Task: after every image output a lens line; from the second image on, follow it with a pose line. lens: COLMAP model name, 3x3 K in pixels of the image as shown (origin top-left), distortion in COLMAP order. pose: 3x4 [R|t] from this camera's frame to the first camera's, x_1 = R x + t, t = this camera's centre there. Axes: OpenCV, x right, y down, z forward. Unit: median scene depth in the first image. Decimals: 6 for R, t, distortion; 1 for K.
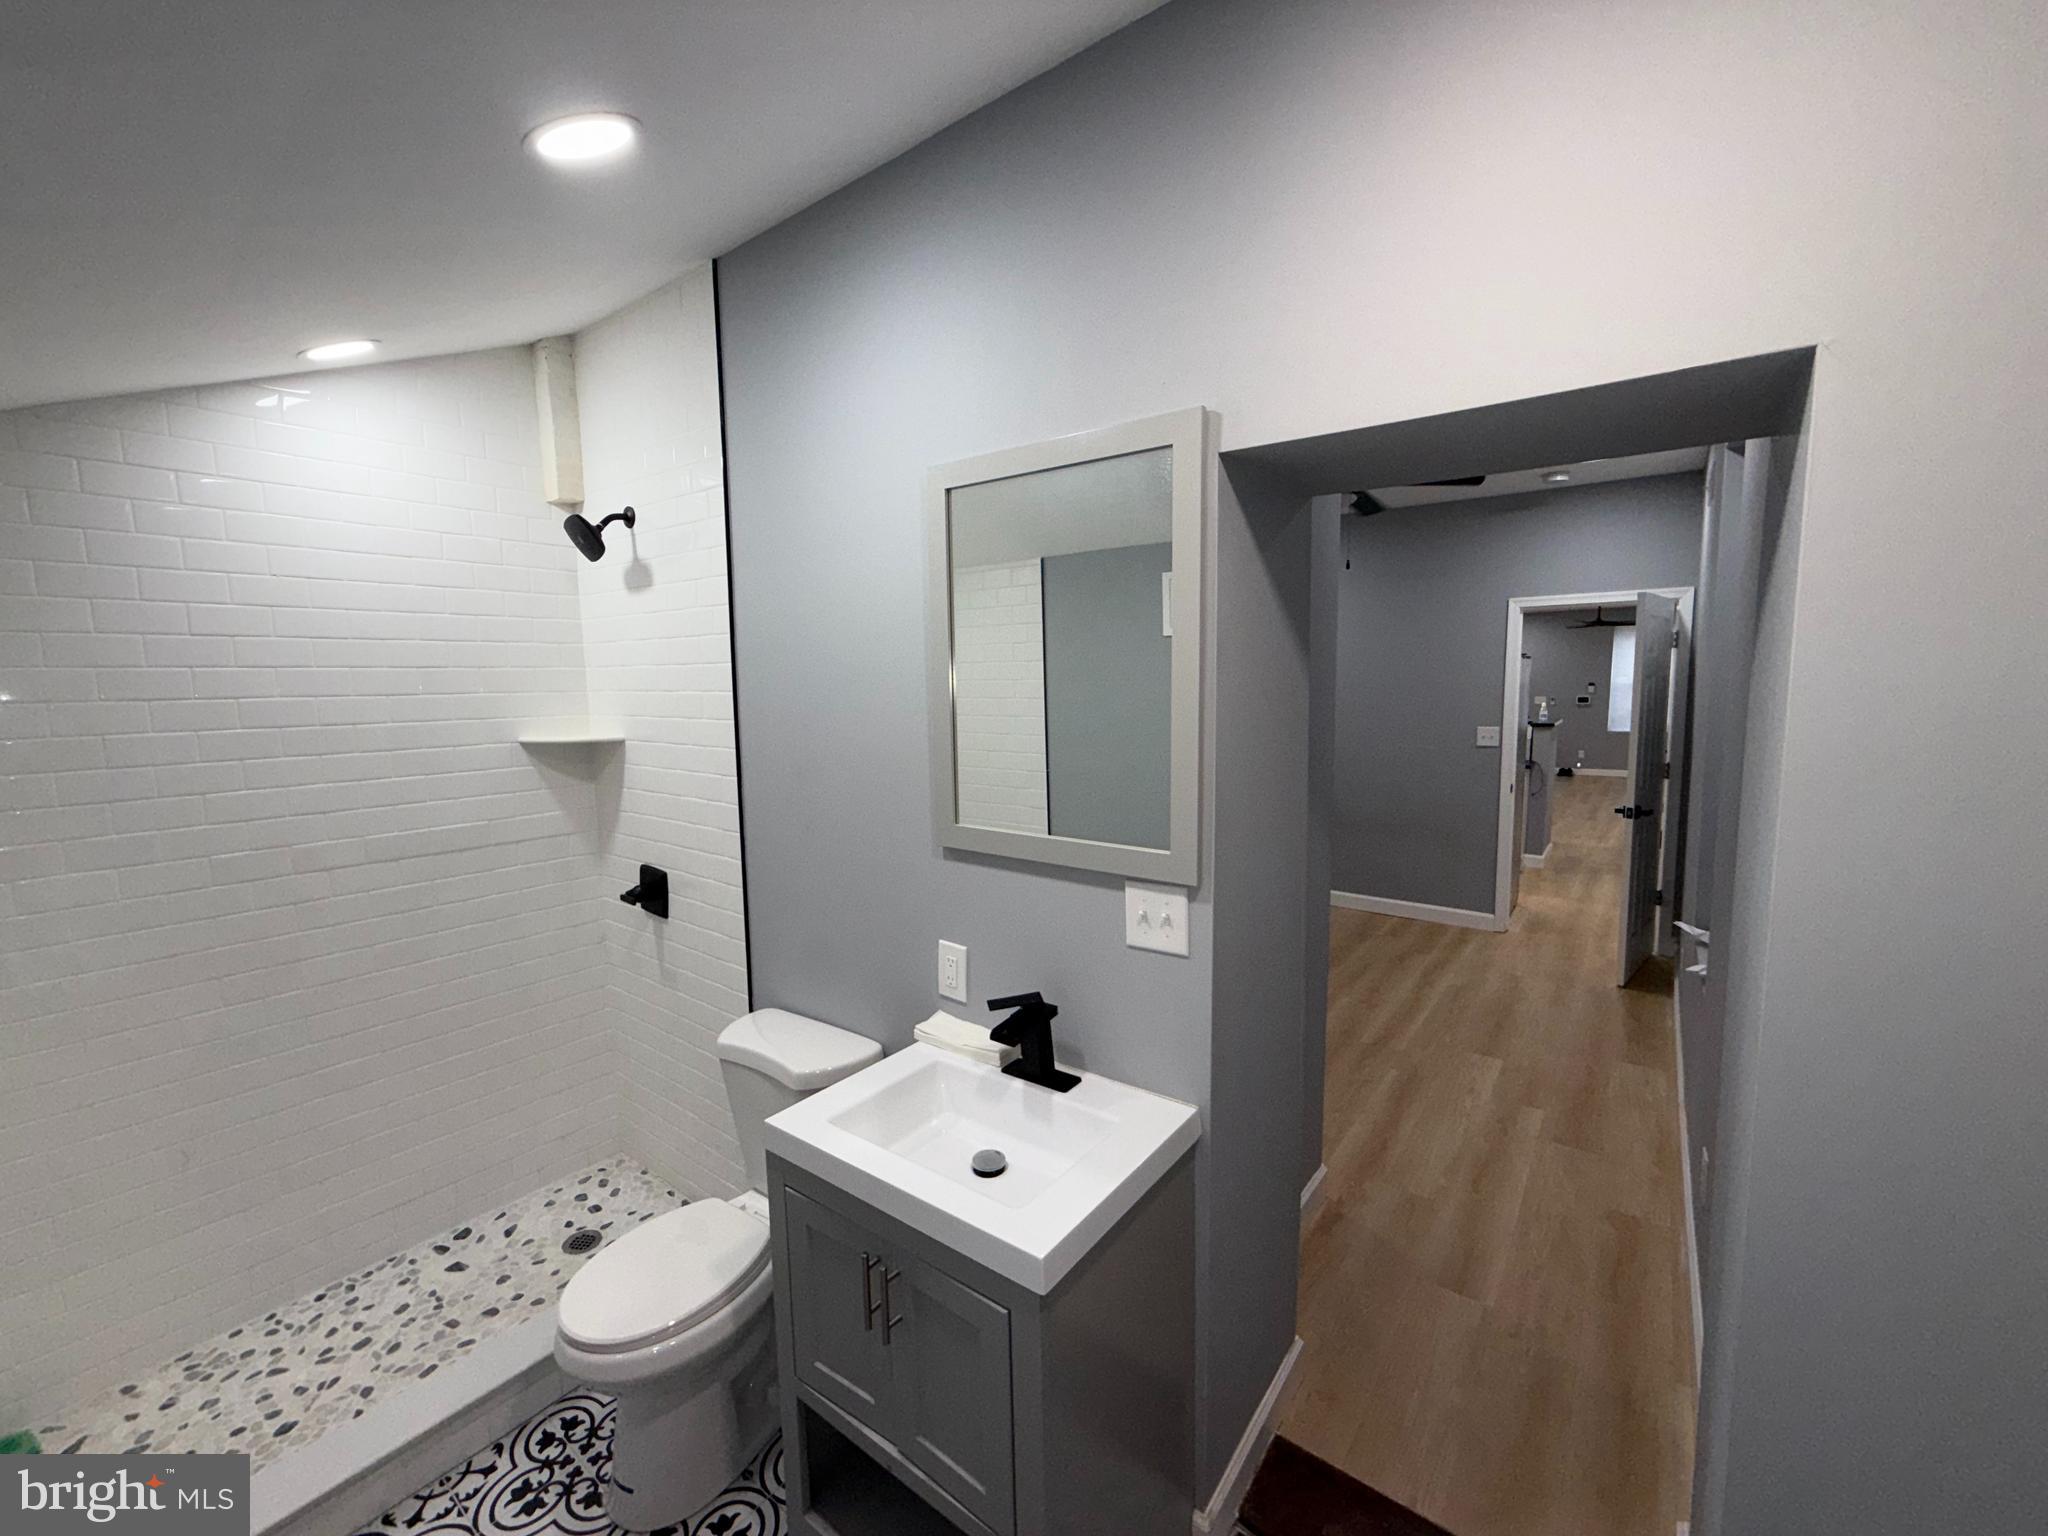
lens RADIAL K [[819.9, 0, 1019.6], [0, 819.9, 765.0], [0, 0, 1]] dist [-0.000595, 0.000845]
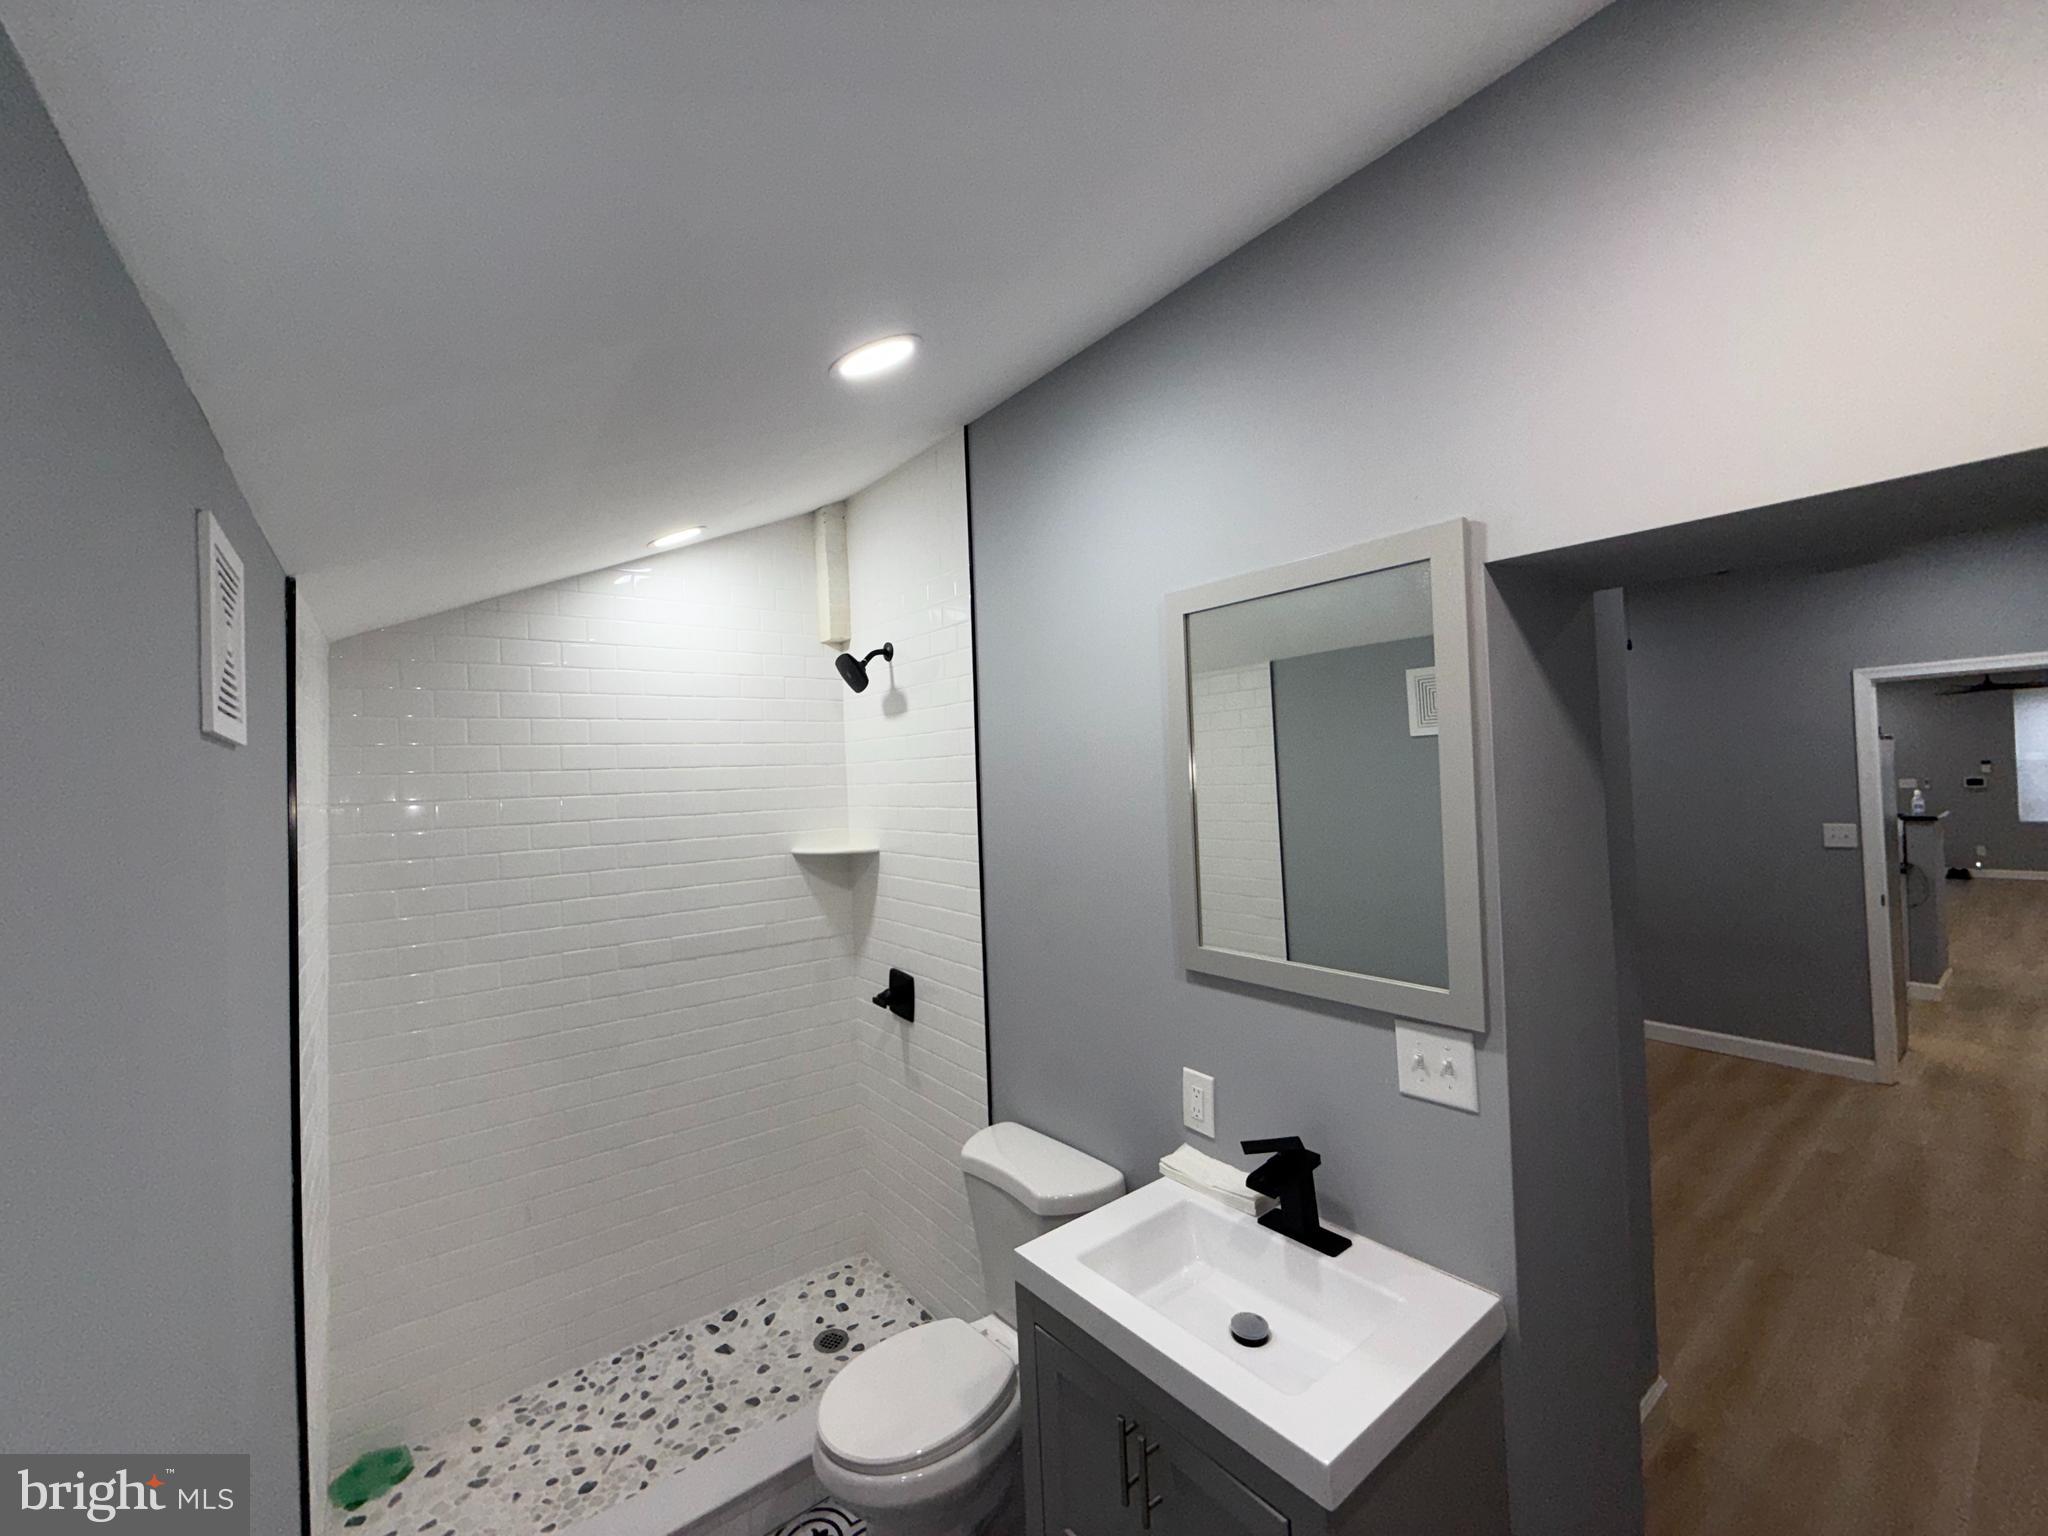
lens RADIAL K [[820.0, 0, 1022.2], [0, 820.0, 766.3], [0, 0, 1]] dist [0.000172, 0.000131]
pose [[0.966871, -0.026893, -0.253846, -0.019652], [-0.001832, 0.993678, -0.112249, -0.021320], [0.255260, 0.108995, 0.960709, -0.008939]]
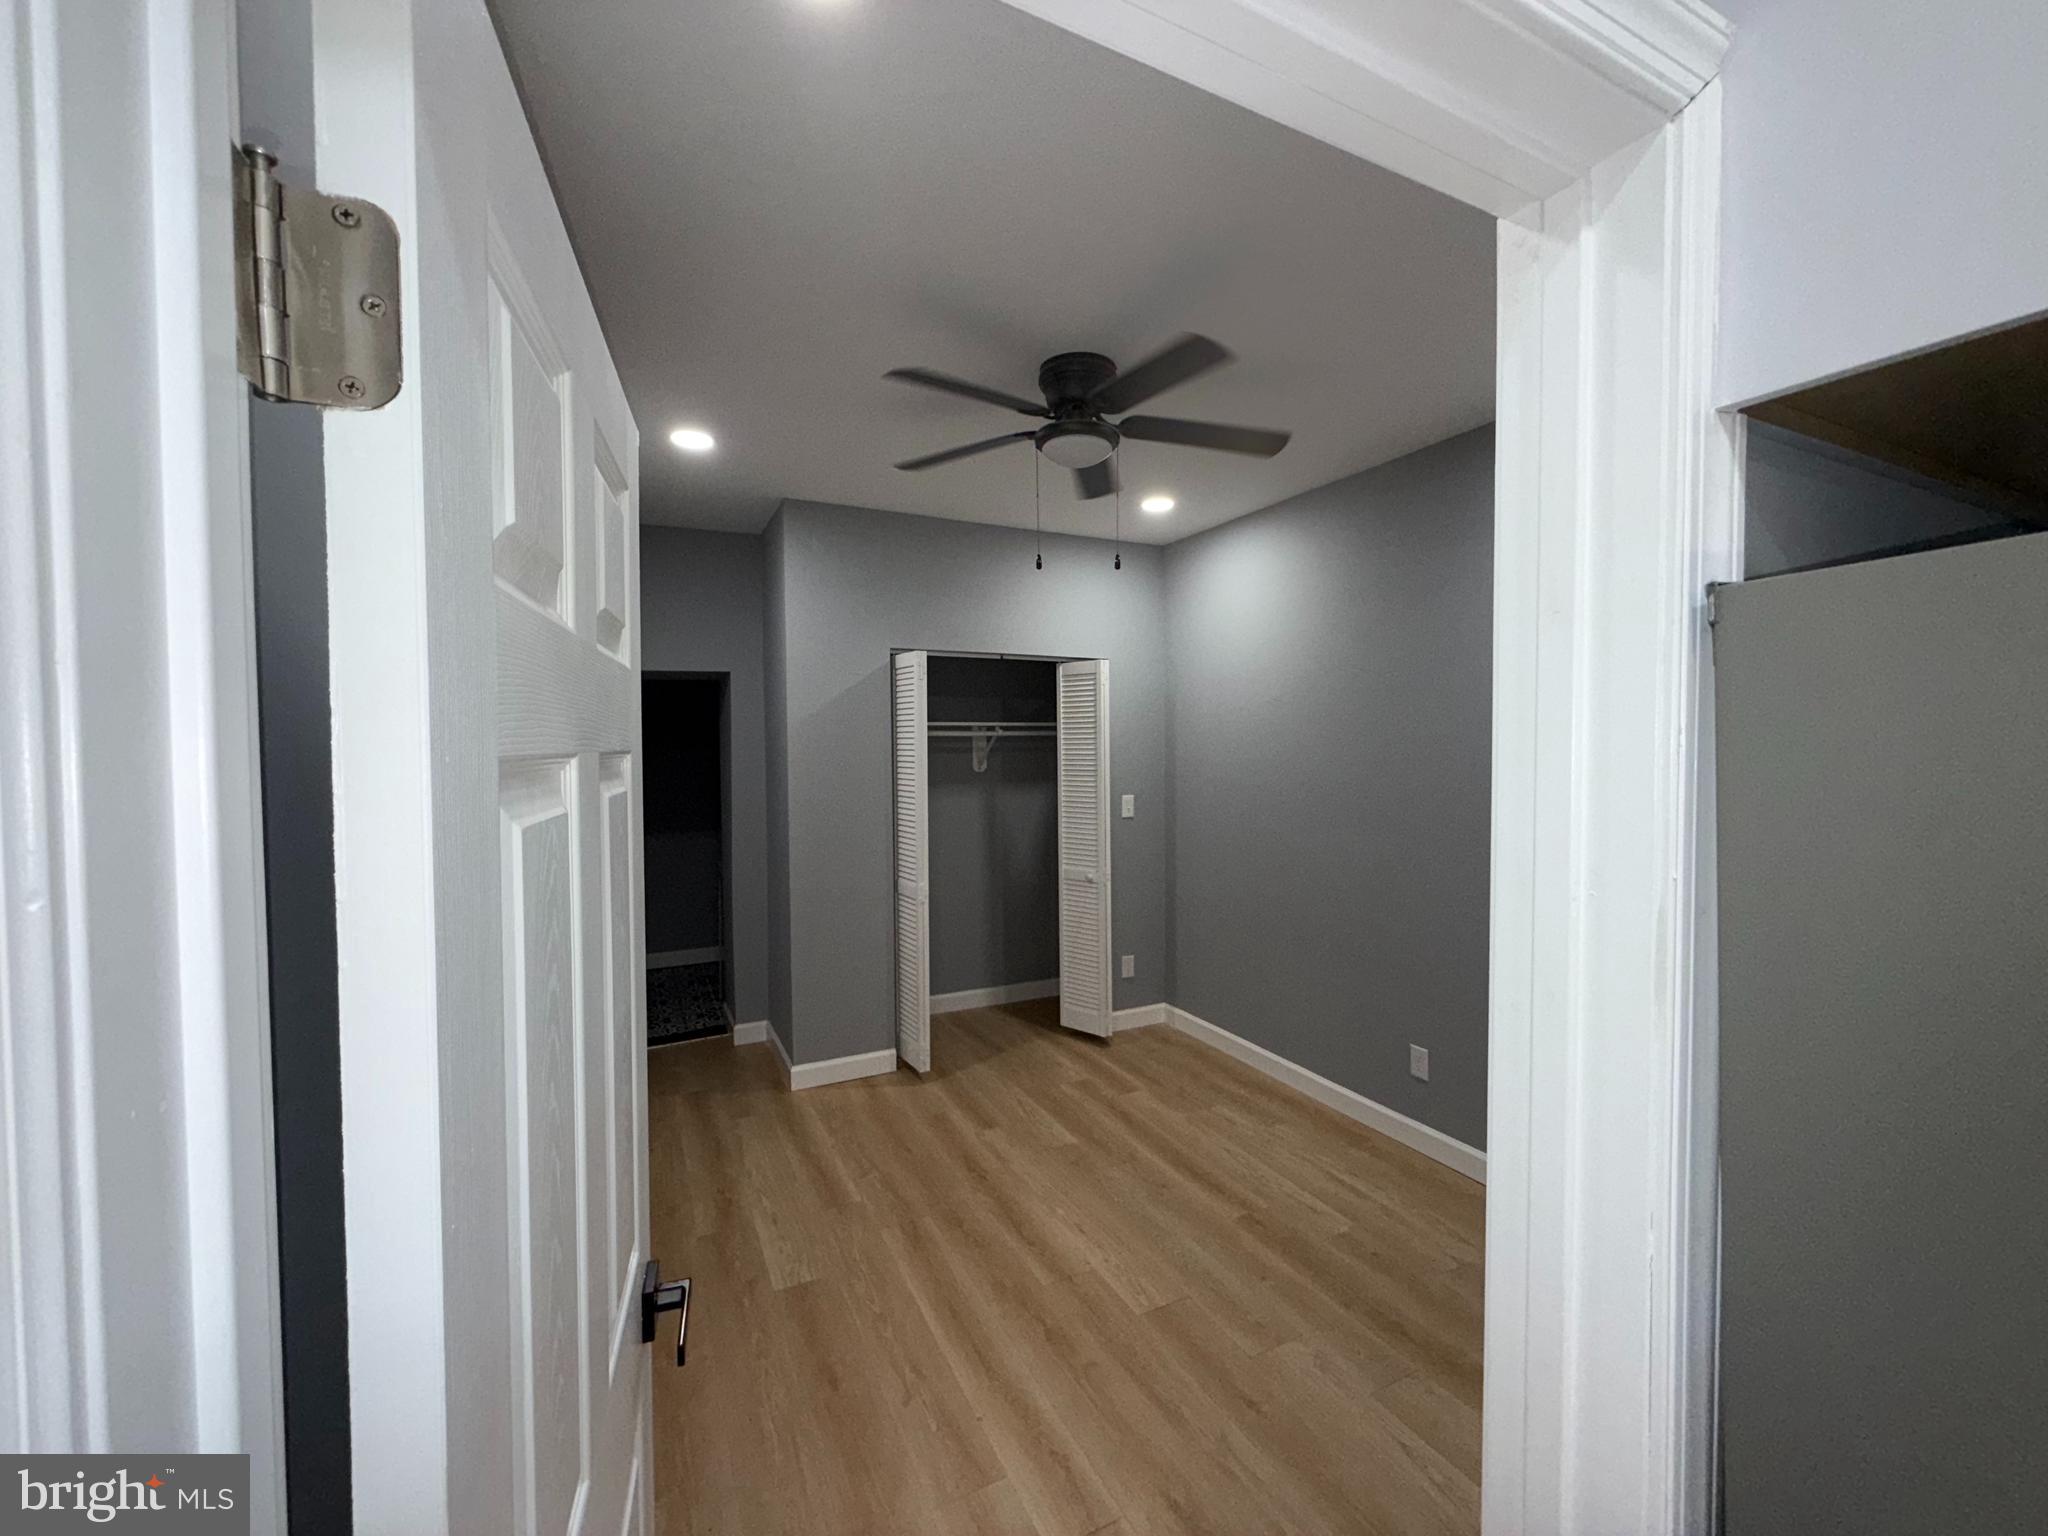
lens RADIAL K [[820.0, 0, 1022.2], [0, 820.0, 766.3], [0, 0, 1]] dist [0.000172, 0.000131]
pose [[-0.443826, 0.042739, -0.895093, 1.547784], [-0.077702, 0.993264, 0.085954, -0.224965], [0.892738, 0.107699, -0.437516, 2.028573]]
